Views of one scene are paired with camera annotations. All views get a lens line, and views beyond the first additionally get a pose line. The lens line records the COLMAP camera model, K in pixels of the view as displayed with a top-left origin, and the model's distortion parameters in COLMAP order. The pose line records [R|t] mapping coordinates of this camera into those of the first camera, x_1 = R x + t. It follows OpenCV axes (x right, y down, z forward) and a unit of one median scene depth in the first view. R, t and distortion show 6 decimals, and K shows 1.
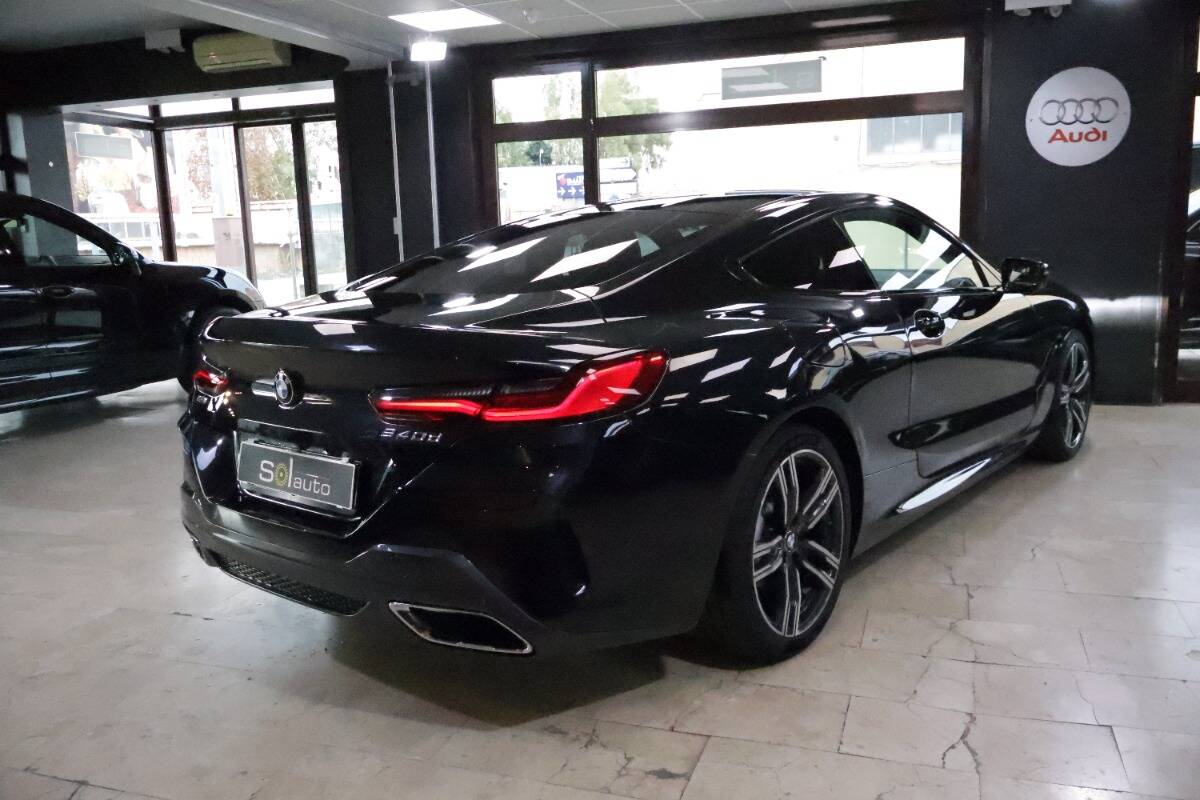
lens RADIAL K [[975.5, 0, 600.0], [0, 975.5, 400.0], [0, 0, 1]] dist [-0.007136, -0.001330]
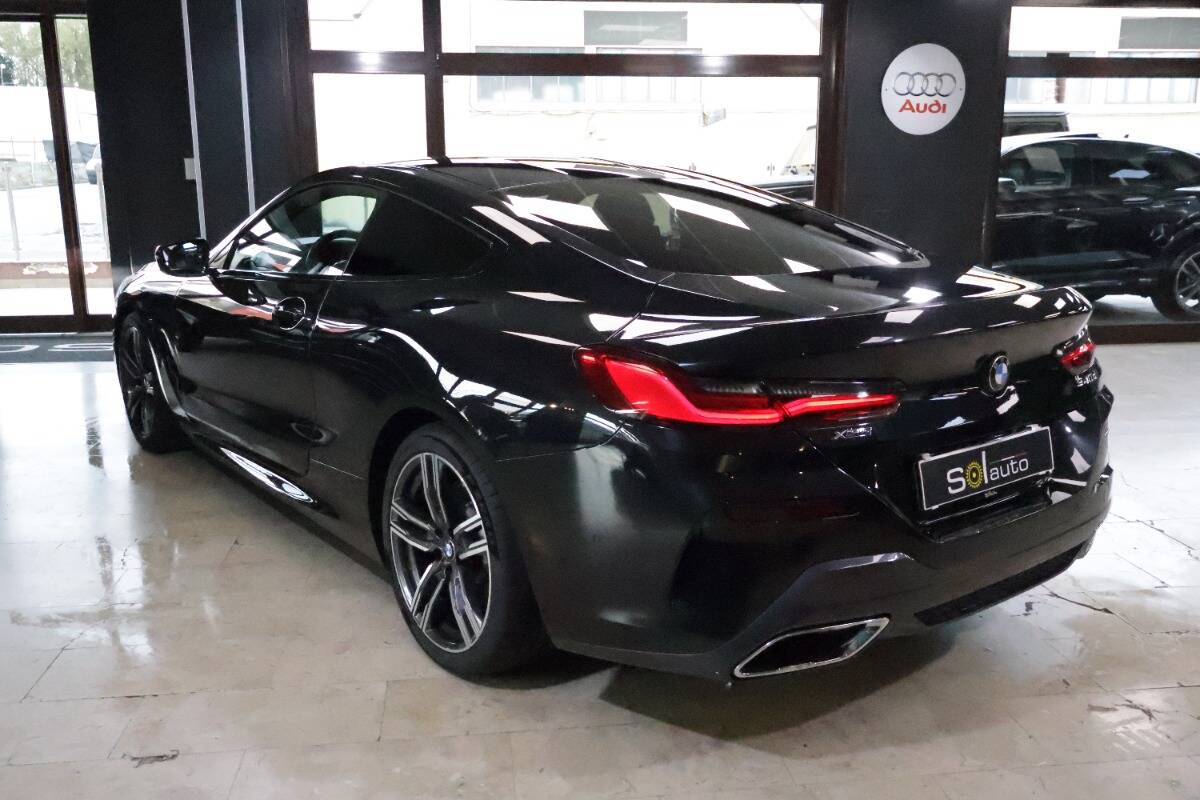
lens RADIAL K [[1054.8, 0, 600.0], [0, 1054.8, 400.0], [0, 0, 1]] dist [0.002707, -0.004288]
pose [[0.896658, -0.065506, 0.437850, -0.370924], [0.049493, 0.997625, 0.047899, -0.019835], [-0.439948, -0.021279, 0.897771, 0.096219]]
